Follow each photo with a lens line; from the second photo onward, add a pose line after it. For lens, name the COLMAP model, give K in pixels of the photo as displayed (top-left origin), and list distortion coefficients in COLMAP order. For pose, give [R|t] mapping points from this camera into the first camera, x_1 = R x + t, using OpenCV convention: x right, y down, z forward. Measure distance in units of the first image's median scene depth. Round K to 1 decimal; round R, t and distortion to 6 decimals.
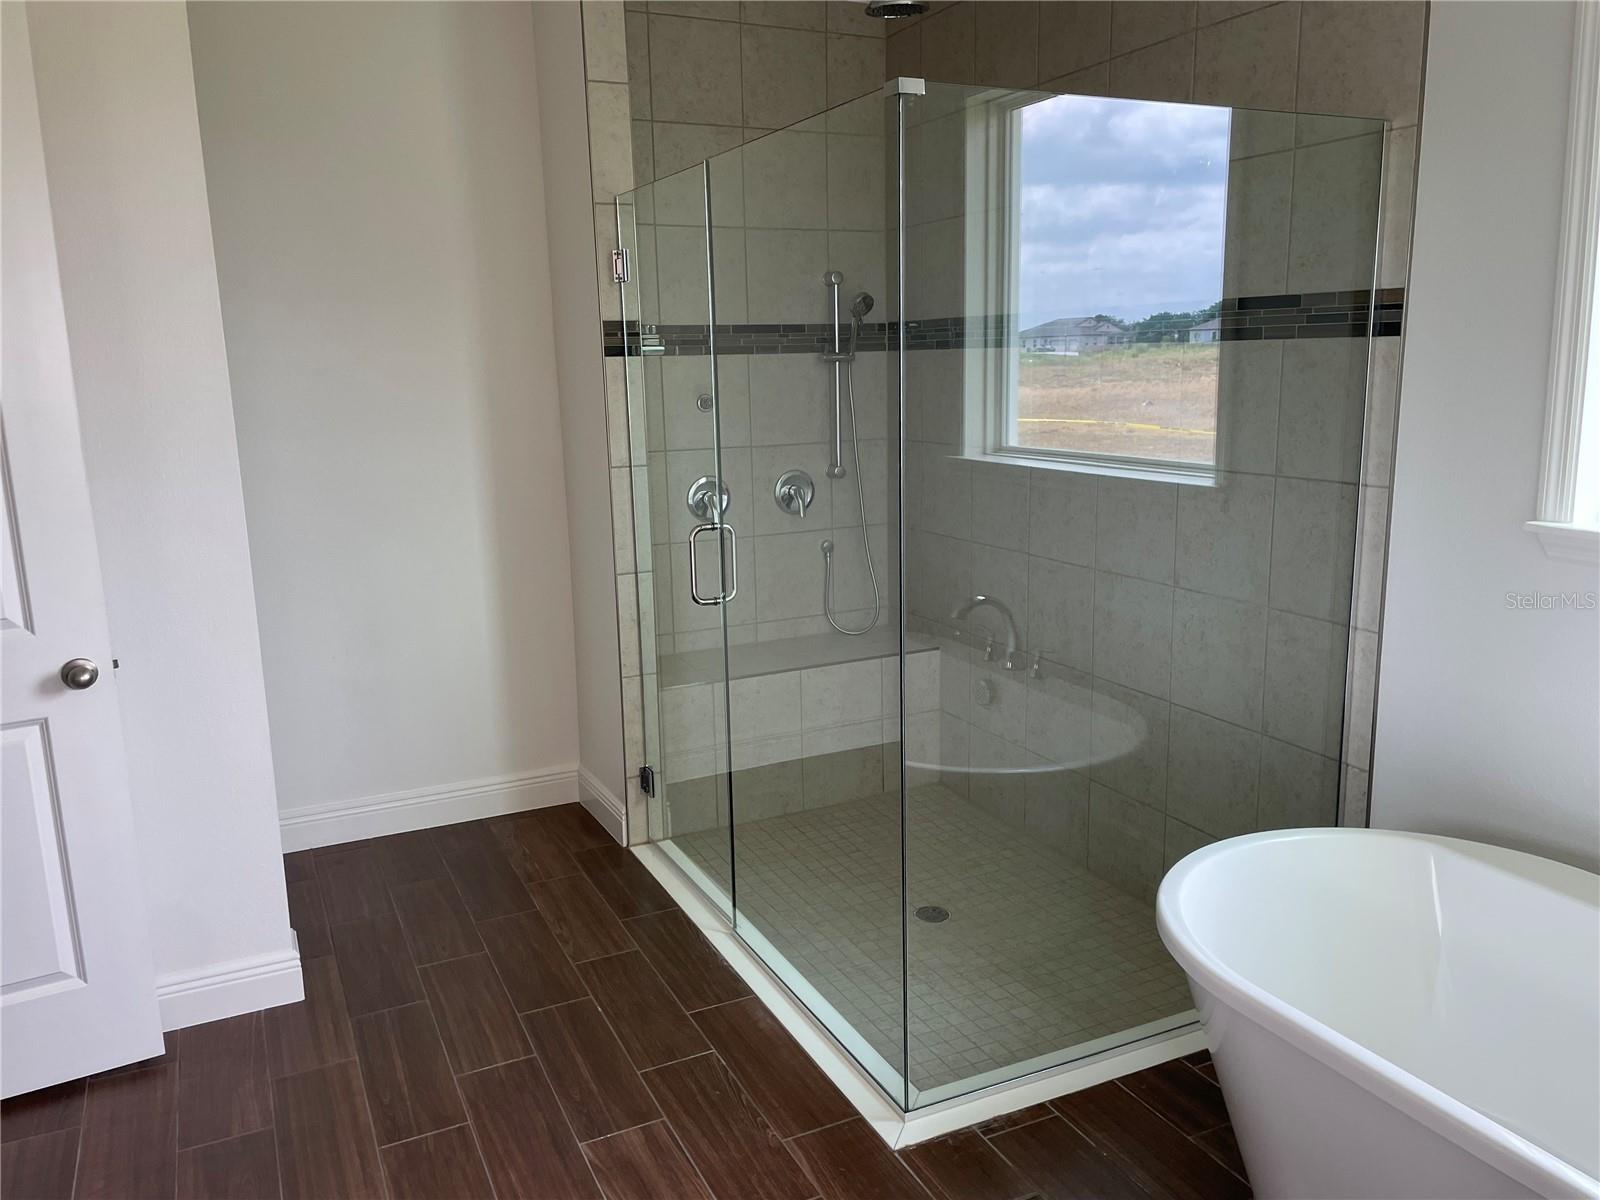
lens RADIAL K [[1204.0, 0, 801.2], [0, 1204.0, 600.5], [0, 0, 1]] dist [0.078547, -0.111705]
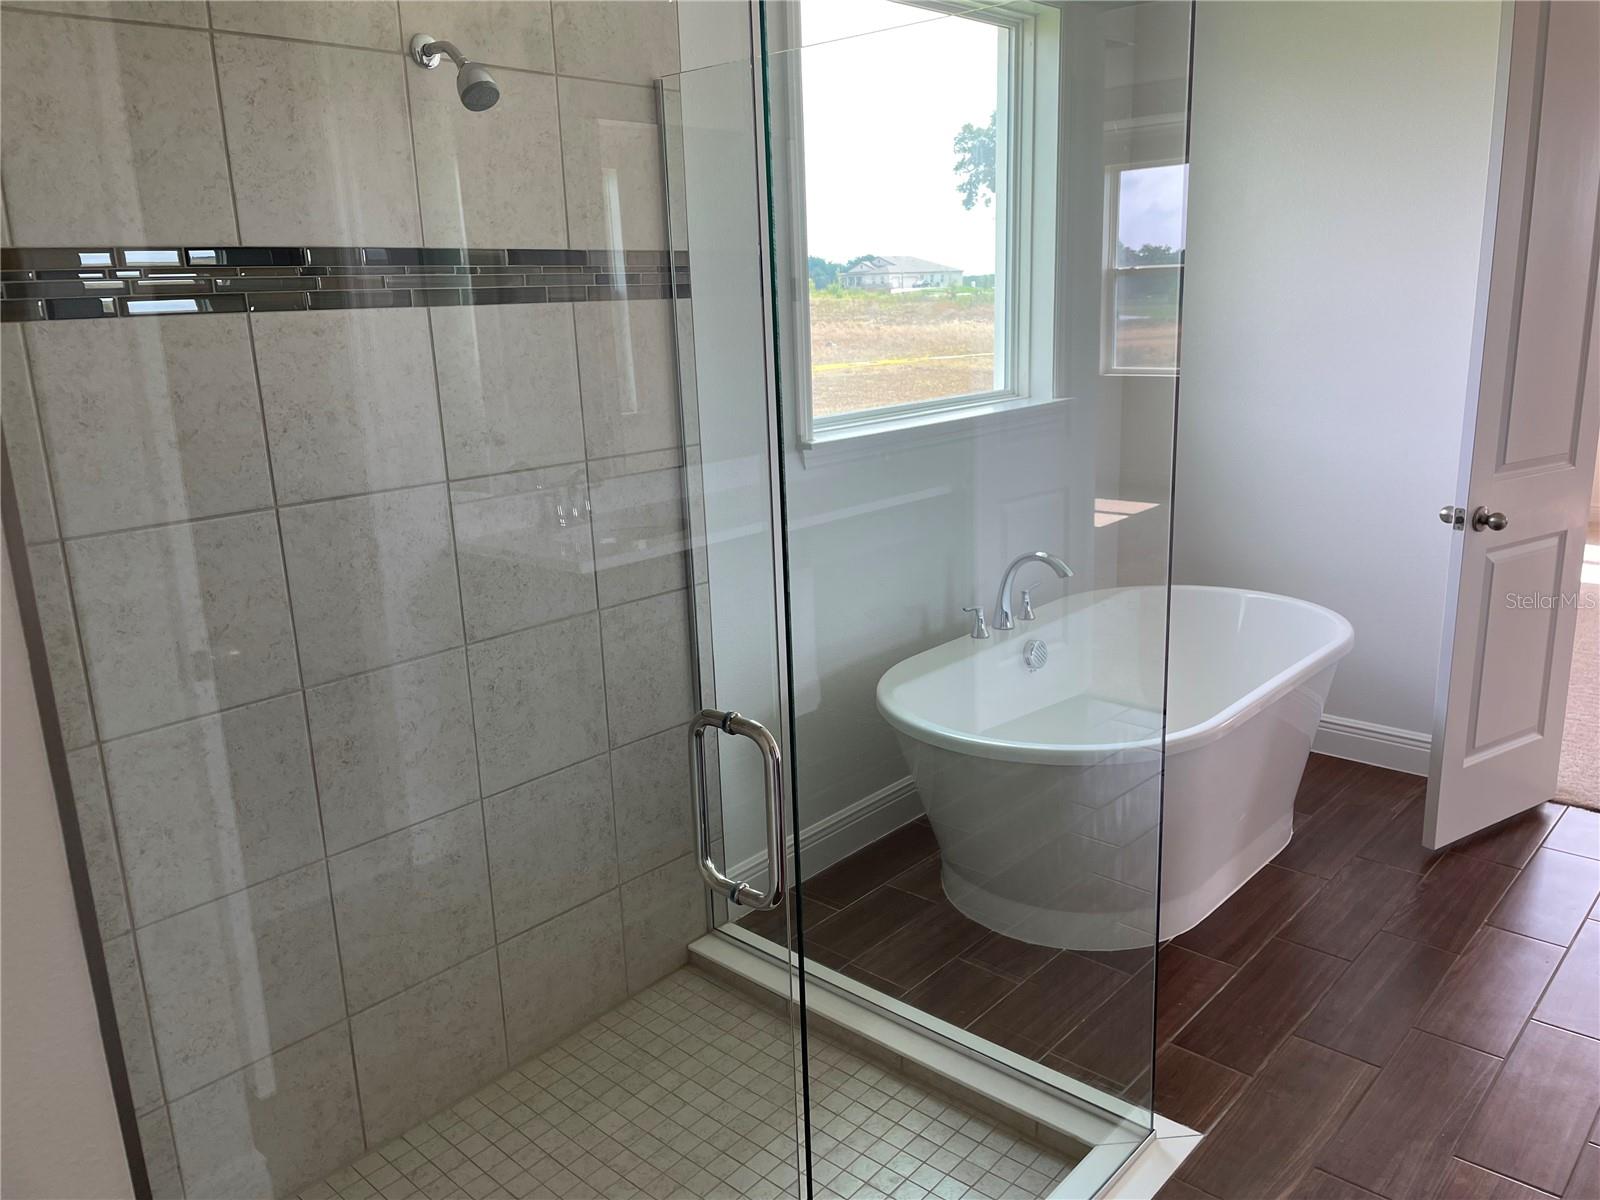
lens RADIAL K [[1204.0, 0, 803.1], [0, 1204.0, 596.8], [0, 0, 1]] dist [0.078547, -0.111705]
pose [[-0.365550, -0.186855, 0.911843, -0.419714], [0.235250, 0.929291, 0.284739, -0.196178], [-0.900572, 0.318598, -0.295745, 1.016599]]
